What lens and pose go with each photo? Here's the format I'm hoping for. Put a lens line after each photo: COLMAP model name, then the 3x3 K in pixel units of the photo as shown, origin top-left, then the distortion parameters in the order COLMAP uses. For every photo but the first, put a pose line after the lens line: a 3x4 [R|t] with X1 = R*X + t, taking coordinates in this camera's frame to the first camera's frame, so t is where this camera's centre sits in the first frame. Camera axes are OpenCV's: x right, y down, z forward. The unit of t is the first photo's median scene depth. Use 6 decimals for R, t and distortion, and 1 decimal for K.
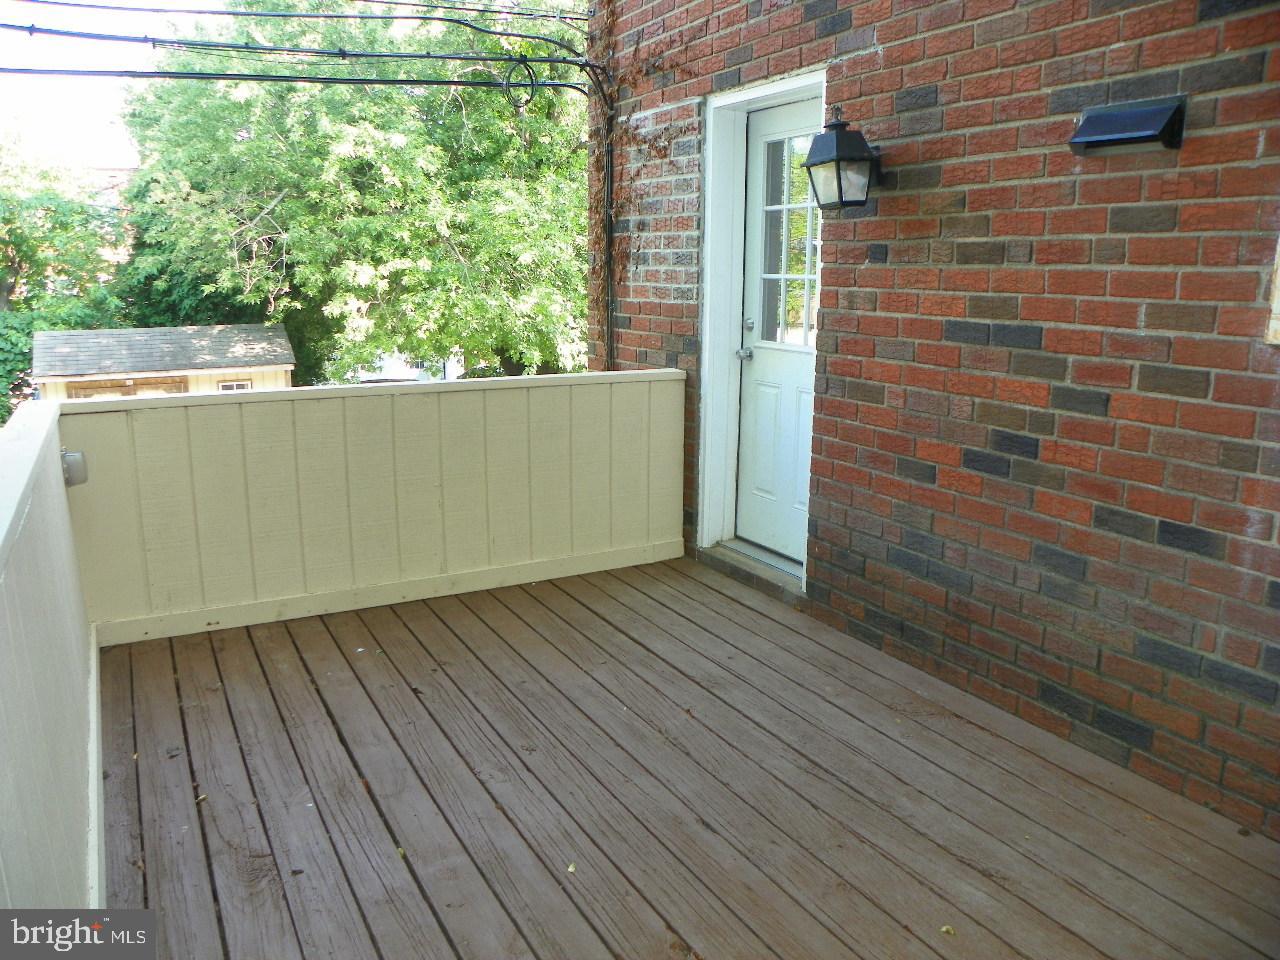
lens RADIAL K [[973.5, 0, 637.4], [0, 973.5, 486.2], [0, 0, 1]] dist [-0.134019, 0.064400]
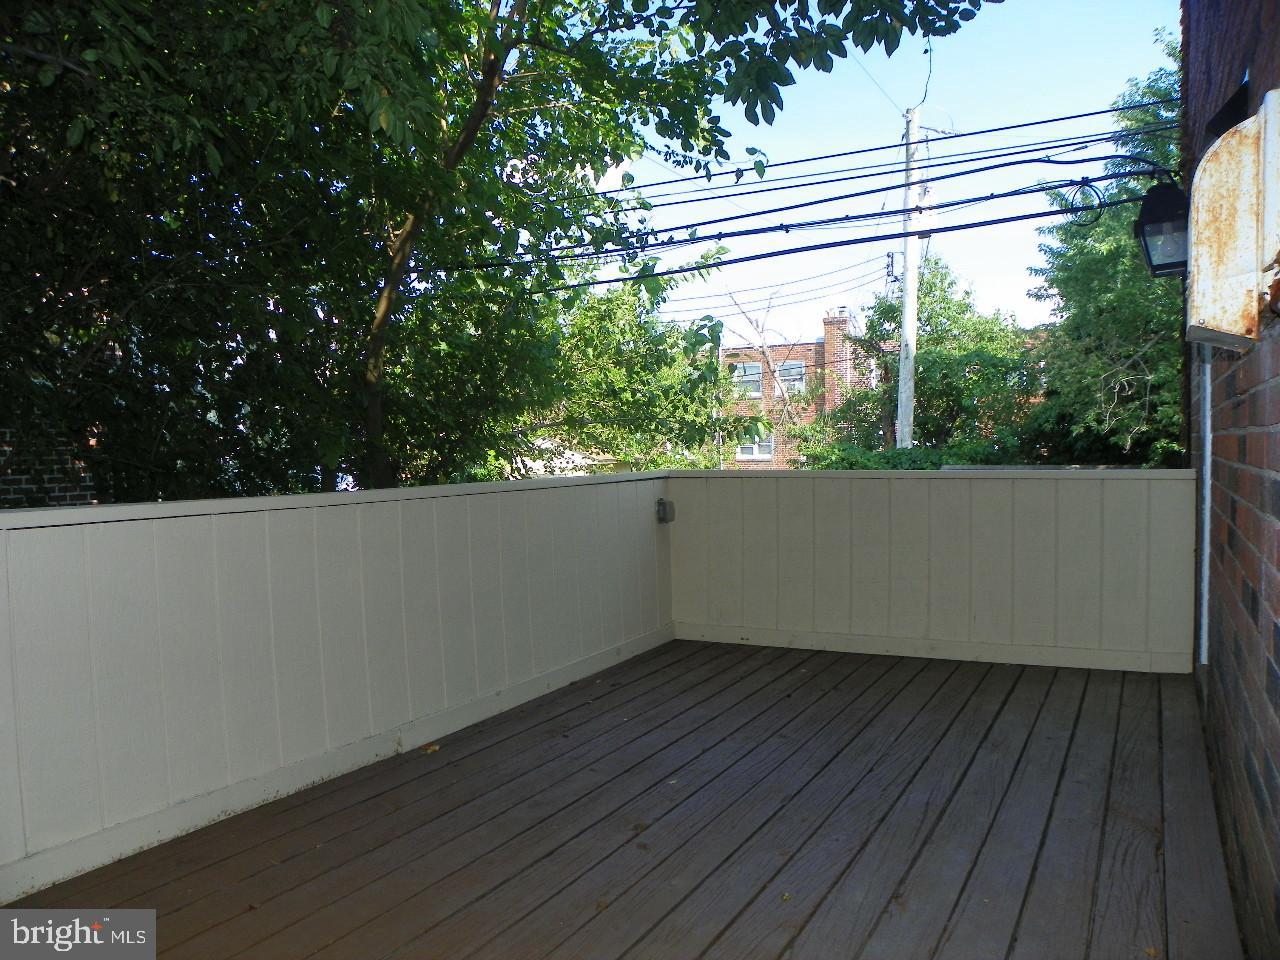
lens RADIAL K [[973.5, 0, 637.6], [0, 973.5, 482.4], [0, 0, 1]] dist [-0.134019, 0.064400]
pose [[0.542694, 0.016876, -0.839761, 0.168366], [-0.158498, 0.983893, -0.082657, 0.017161], [0.824841, 0.177958, 0.536627, 0.025651]]
